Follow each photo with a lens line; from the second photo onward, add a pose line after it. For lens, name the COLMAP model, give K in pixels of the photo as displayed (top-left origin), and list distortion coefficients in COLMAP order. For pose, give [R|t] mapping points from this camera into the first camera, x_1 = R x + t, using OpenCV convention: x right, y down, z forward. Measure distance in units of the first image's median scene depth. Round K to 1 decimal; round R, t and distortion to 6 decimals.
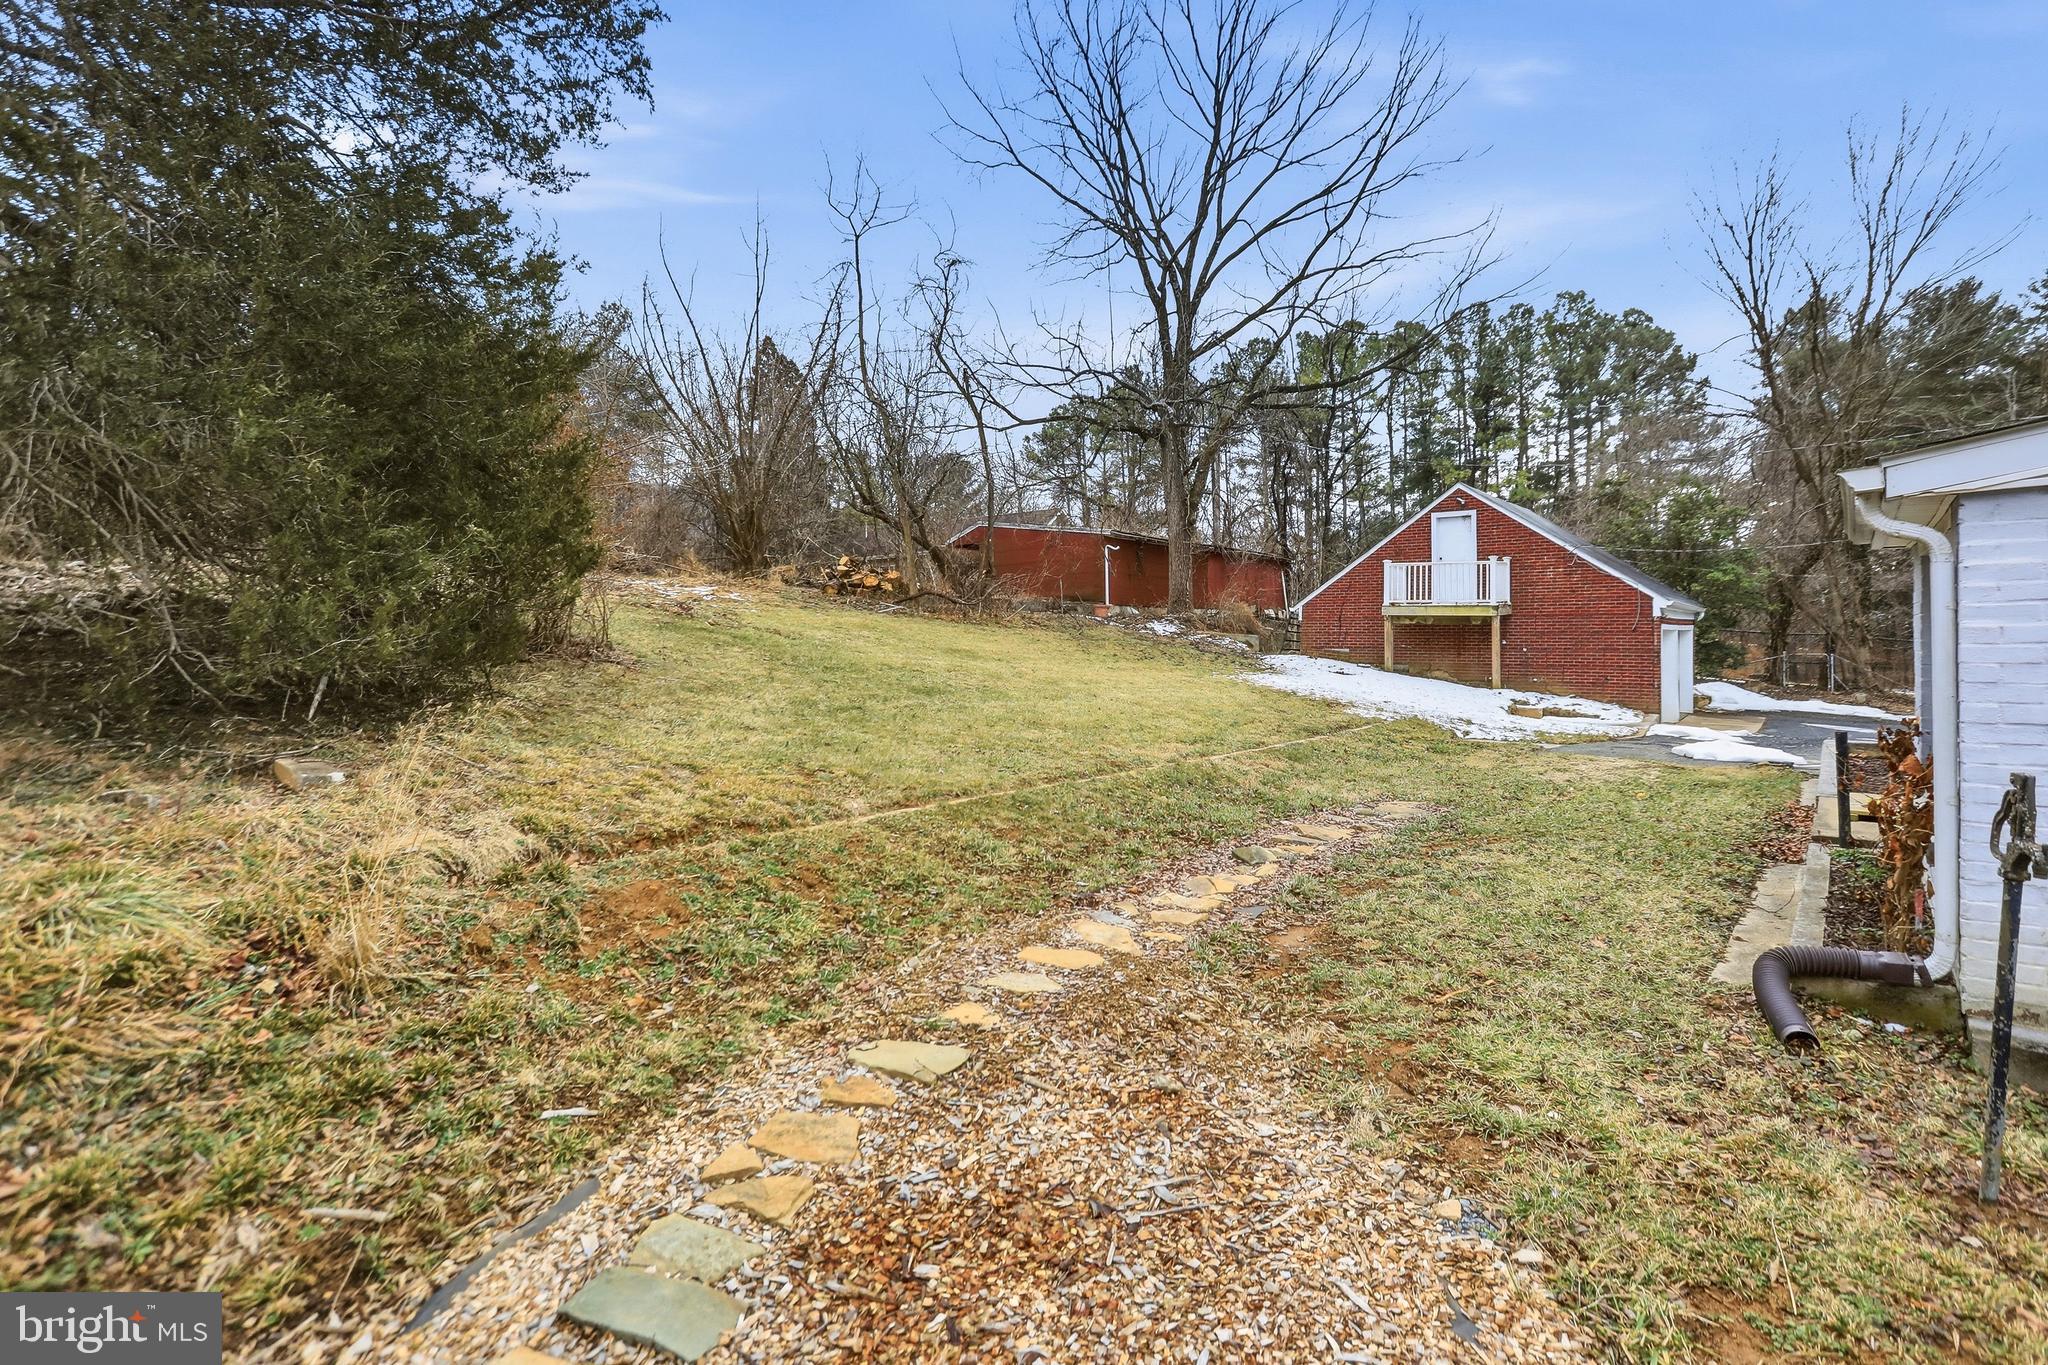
lens RADIAL K [[971.6, 0, 1029.2], [0, 971.6, 677.7], [0, 0, 1]] dist [-0.094989, 0.047382]
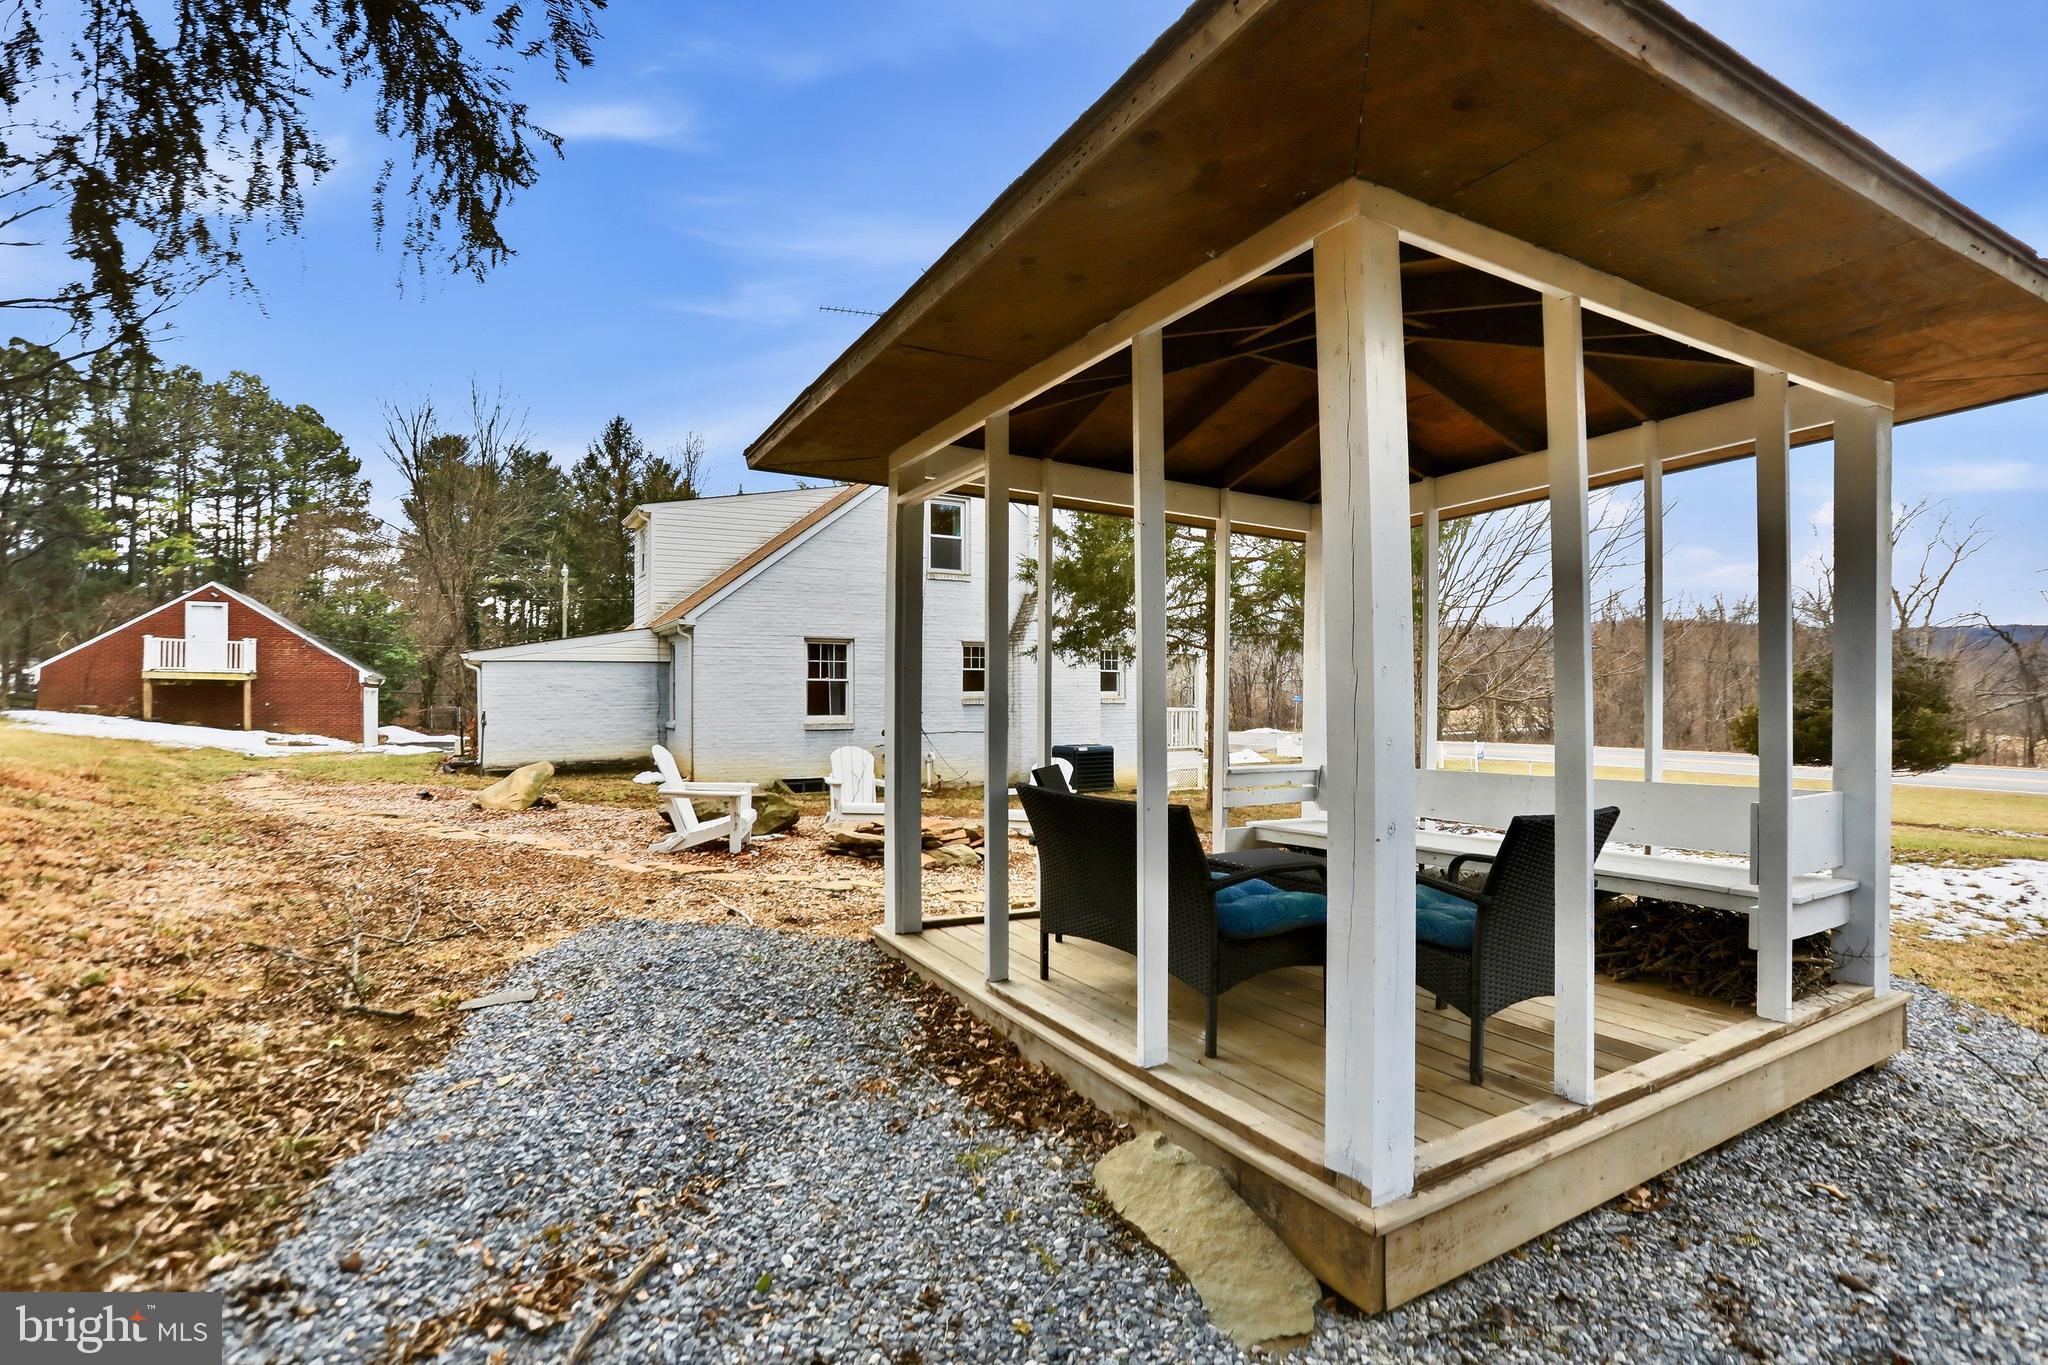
lens RADIAL K [[971.6, 0, 1029.2], [0, 971.6, 677.7], [0, 0, 1]] dist [-0.094989, 0.047382]
pose [[0.312054, 0.023933, 0.949763, -0.437668], [0.036527, 0.998641, -0.037166, 0.024499], [-0.949362, 0.046290, 0.310755, -0.512889]]
